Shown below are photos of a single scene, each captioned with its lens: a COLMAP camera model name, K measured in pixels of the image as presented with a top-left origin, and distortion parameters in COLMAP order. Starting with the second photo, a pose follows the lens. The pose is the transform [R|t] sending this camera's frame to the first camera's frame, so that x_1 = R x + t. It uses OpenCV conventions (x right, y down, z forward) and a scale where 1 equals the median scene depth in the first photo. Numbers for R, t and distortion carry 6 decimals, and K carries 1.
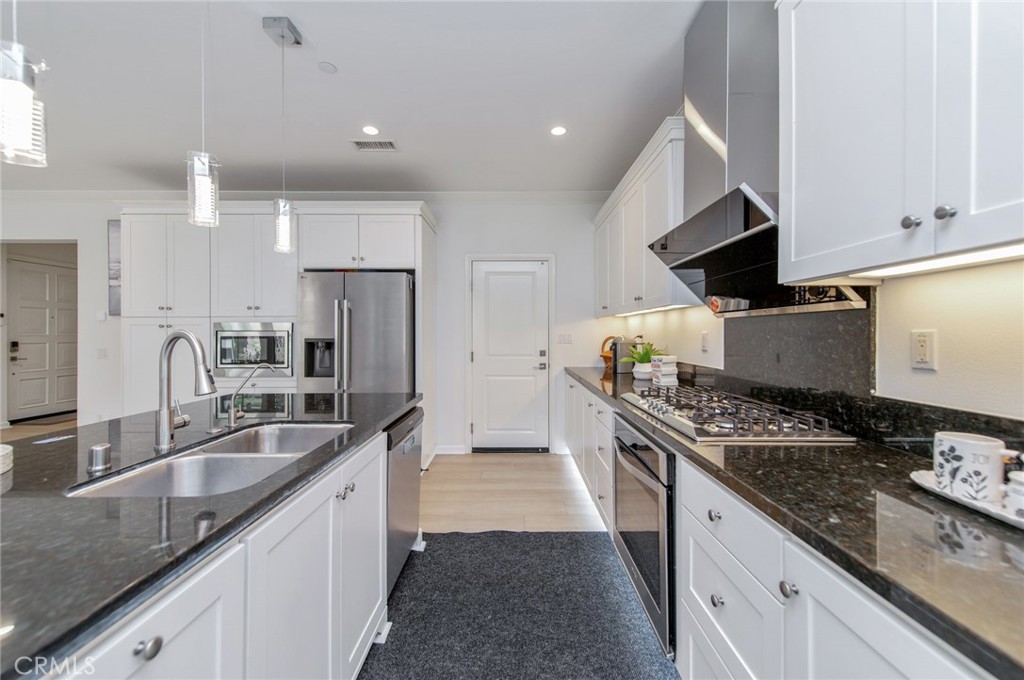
lens RADIAL K [[401.1, 0, 512.9], [0, 401.1, 337.1], [0, 0, 1]] dist [0.000729, -0.001051]
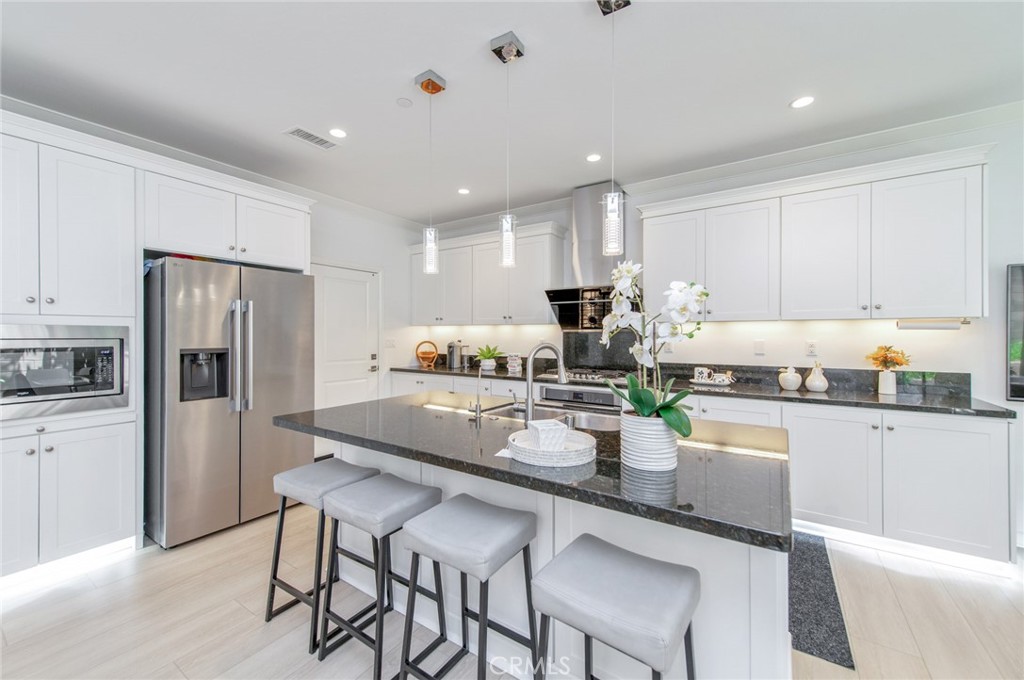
lens RADIAL K [[401.1, 0, 511.0], [0, 401.1, 335.5], [0, 0, 1]] dist [0.000729, -0.001051]
pose [[0.557363, 0.000661, 0.830269, -0.749802], [0.004485, 0.999983, -0.003806, -0.014708], [-0.830257, 0.005845, 0.557351, 0.090276]]
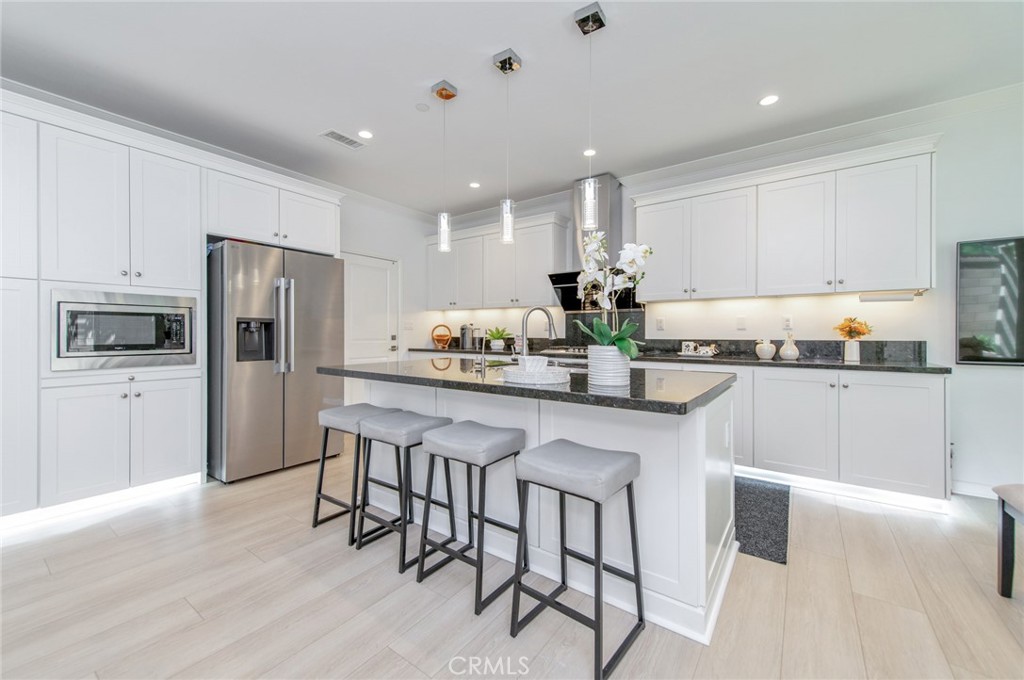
lens RADIAL K [[401.1, 0, 510.7], [0, 401.1, 335.7], [0, 0, 1]] dist [0.000729, -0.001051]
pose [[0.587925, -0.001372, 0.808914, -0.830508], [0.002746, 0.999996, -0.000300, 0.042766], [-0.808911, 0.002398, 0.587926, 0.005066]]
